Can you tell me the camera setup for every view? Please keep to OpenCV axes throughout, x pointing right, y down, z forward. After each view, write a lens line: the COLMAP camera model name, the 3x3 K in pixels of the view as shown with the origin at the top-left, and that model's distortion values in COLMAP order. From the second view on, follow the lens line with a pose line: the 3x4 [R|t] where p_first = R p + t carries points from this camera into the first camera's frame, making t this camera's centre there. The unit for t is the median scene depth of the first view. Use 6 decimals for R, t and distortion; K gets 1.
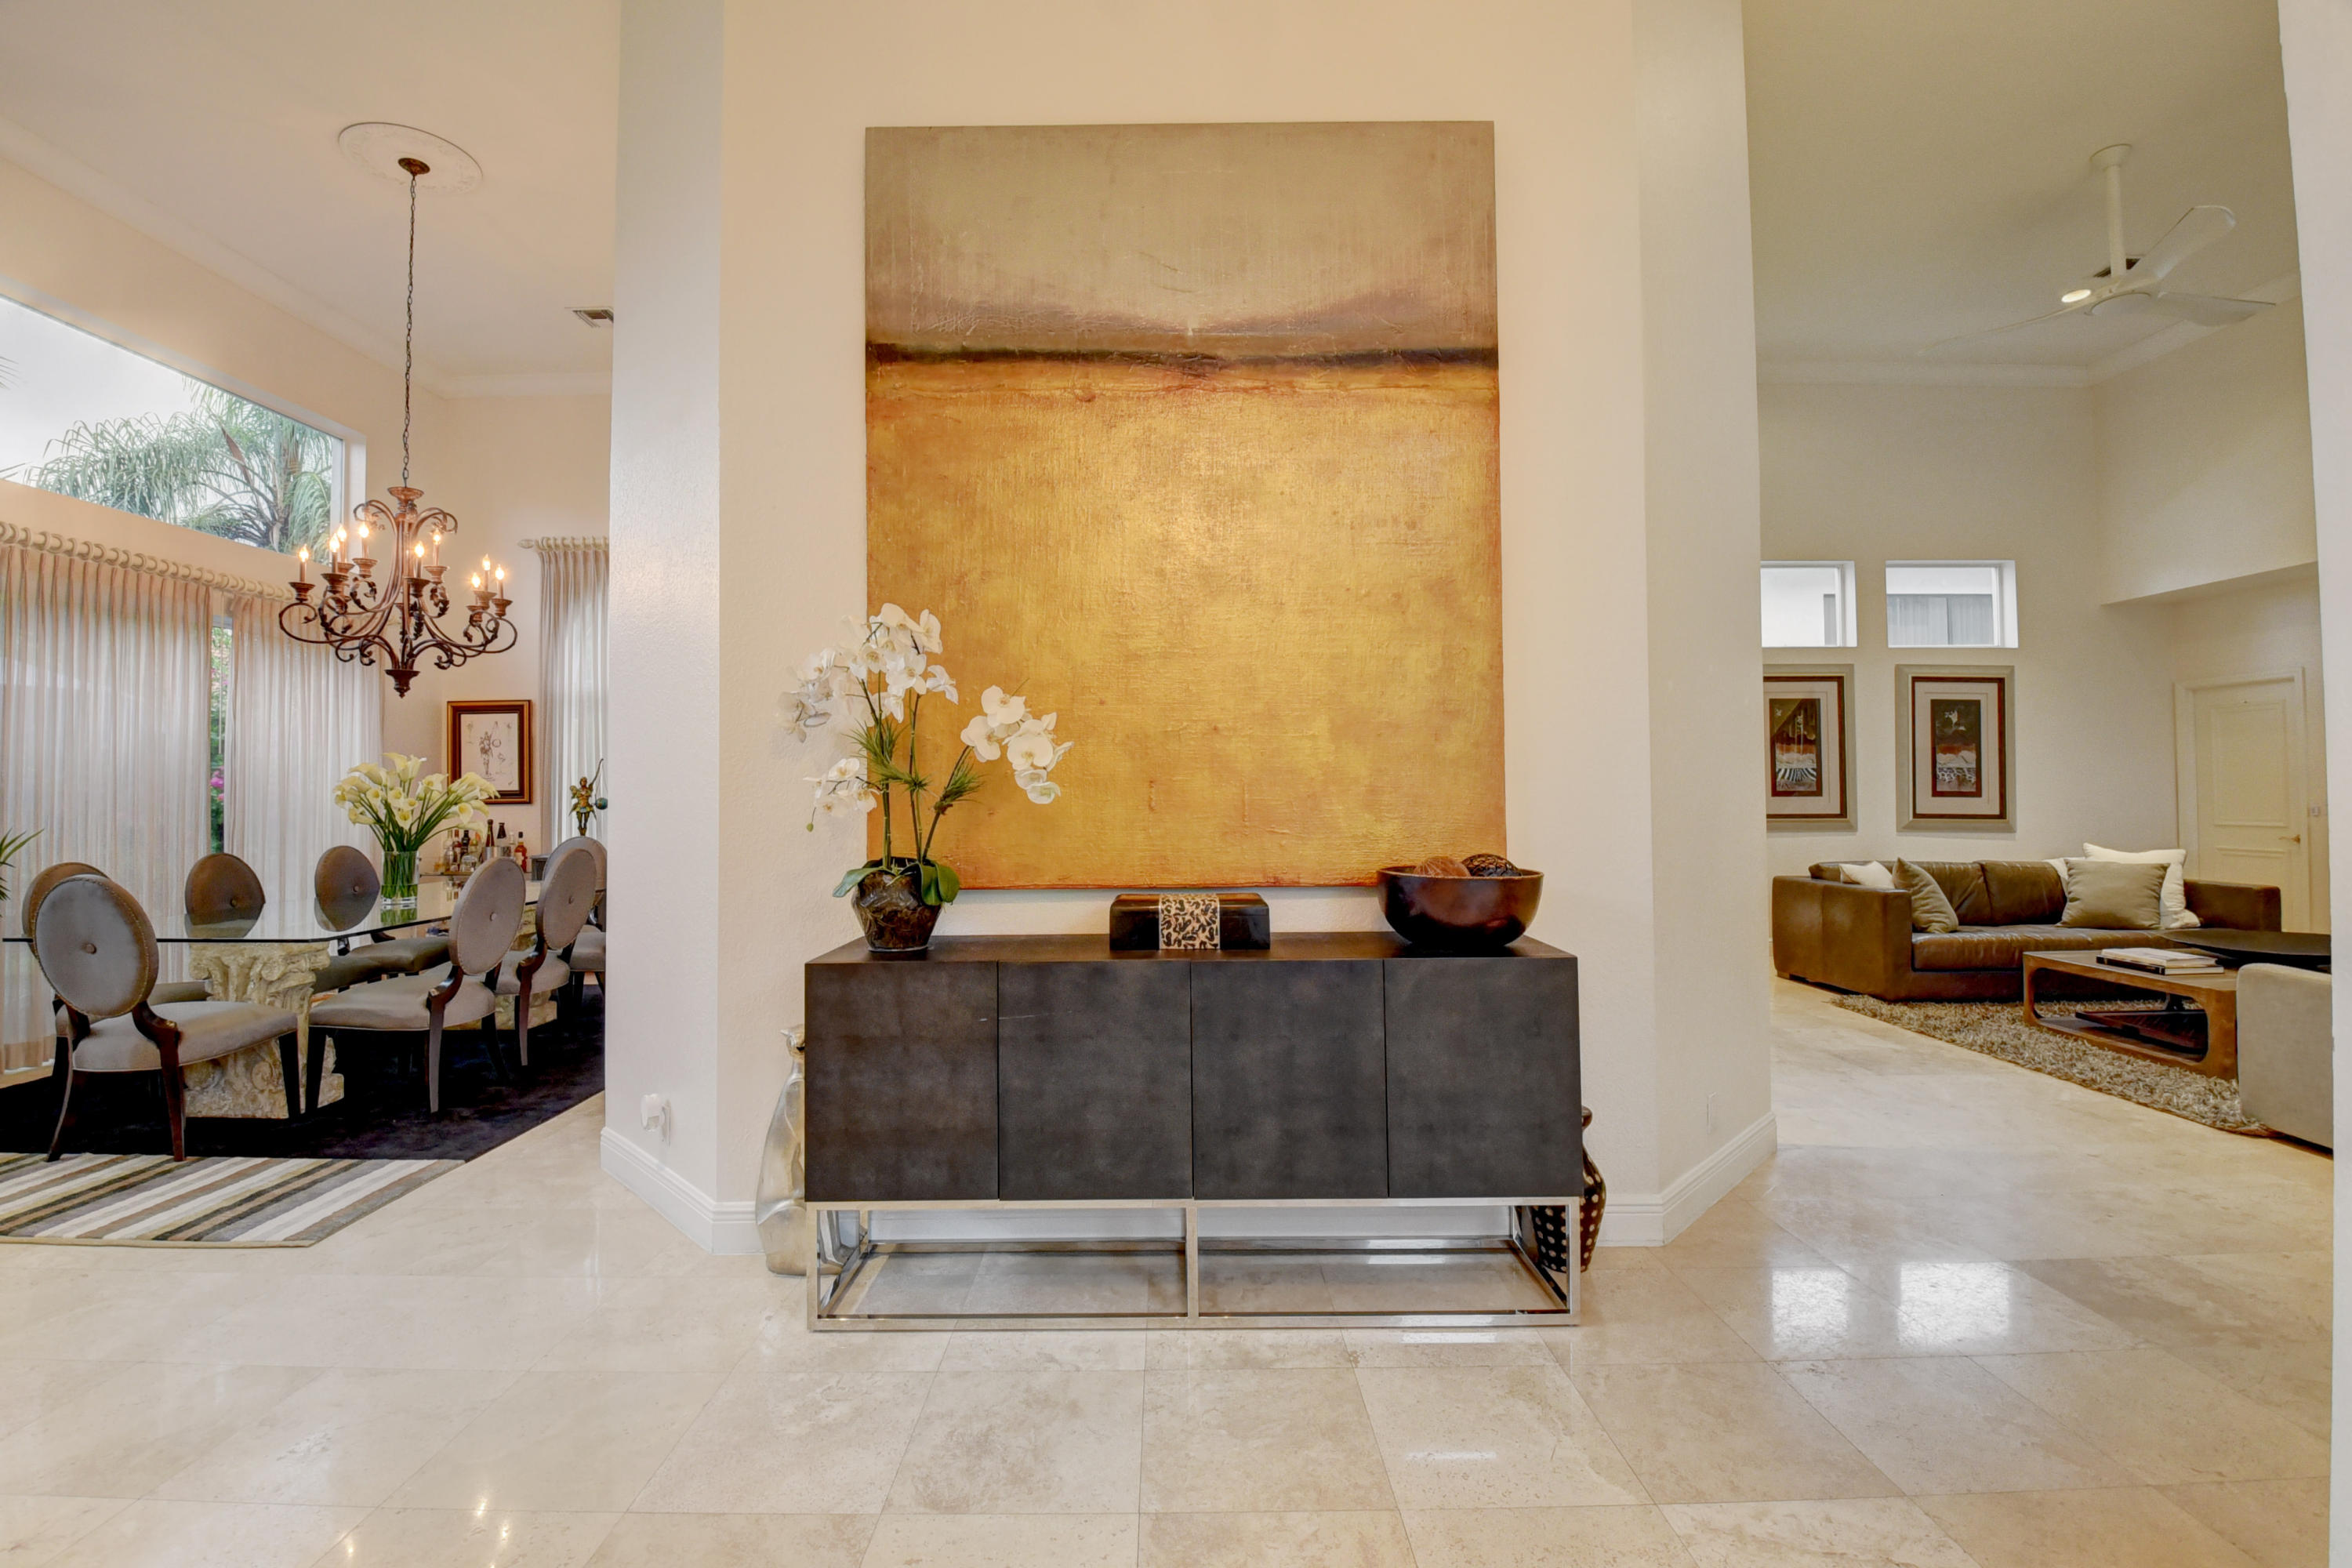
lens RADIAL K [[1036.7, 0, 1163.4], [0, 1036.7, 763.7], [0, 0, 1]] dist [-0.007285, -0.011246]
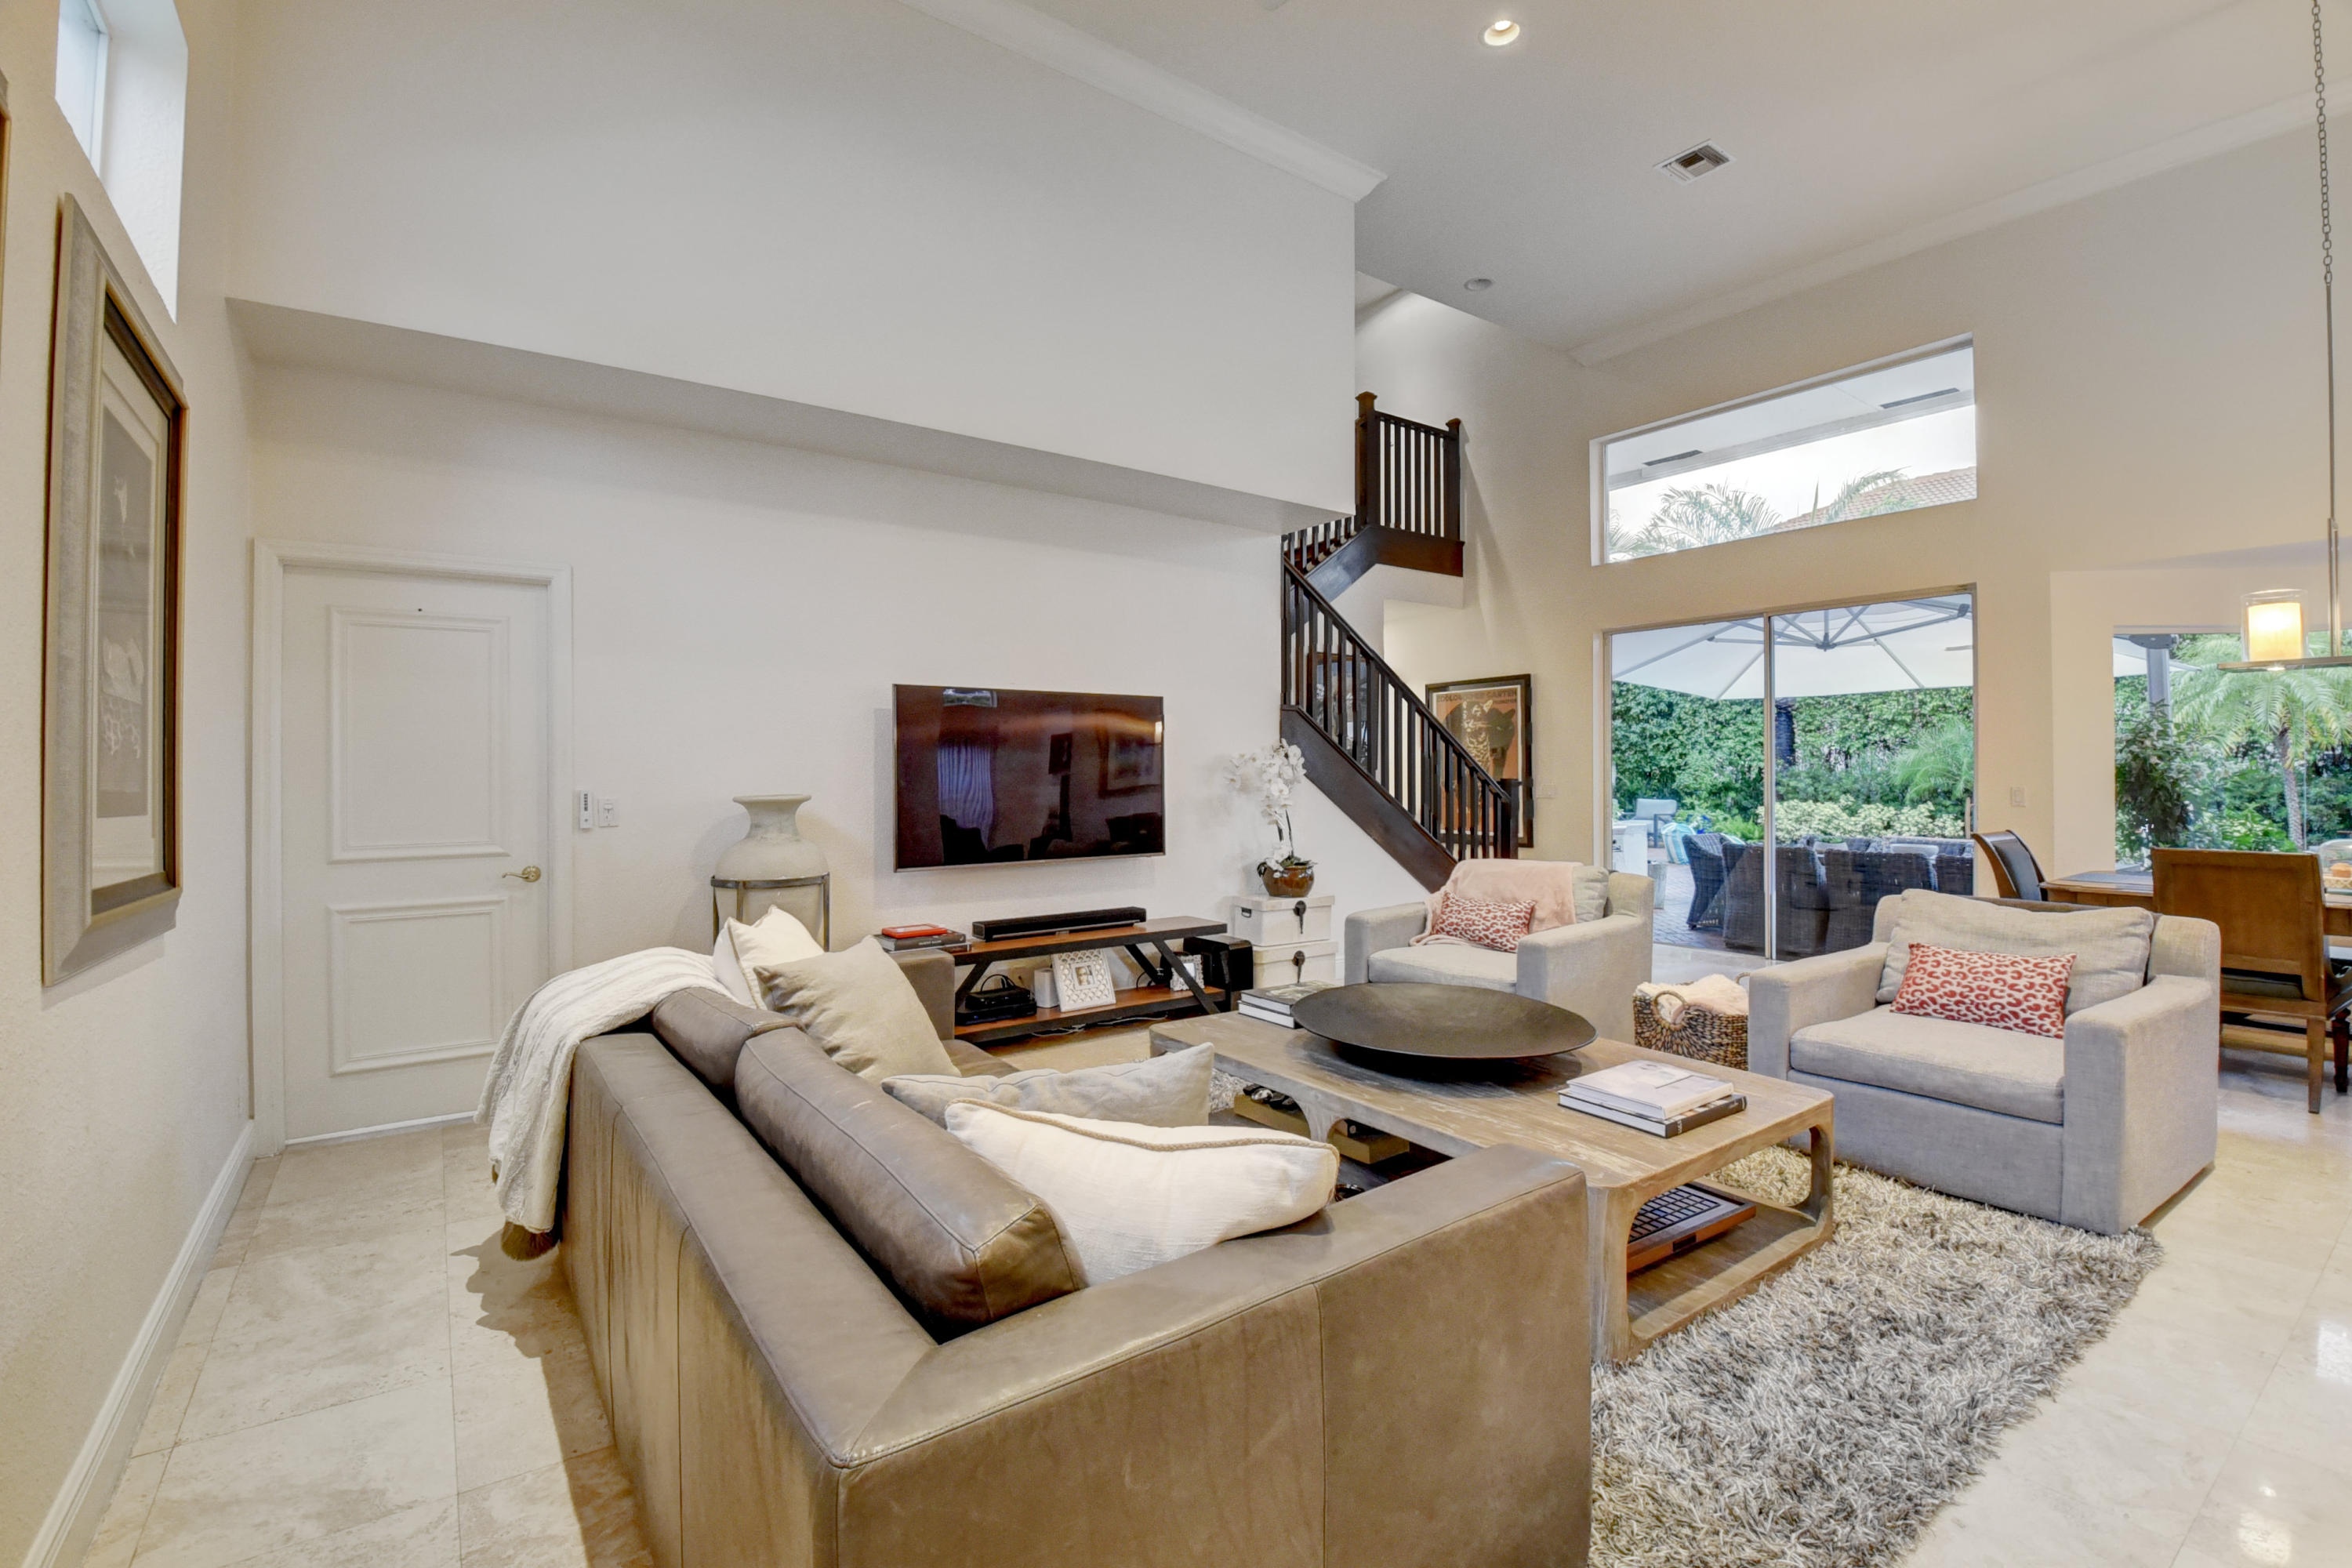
lens RADIAL K [[1036.7, 0, 1166.1], [0, 1036.7, 762.2], [0, 0, 1]] dist [-0.007285, -0.011246]
pose [[-0.585216, 0.014652, 0.810745, 0.480728], [-0.014060, 0.999503, -0.028213, 0.025820], [-0.810756, -0.027910, -0.584719, 1.090889]]
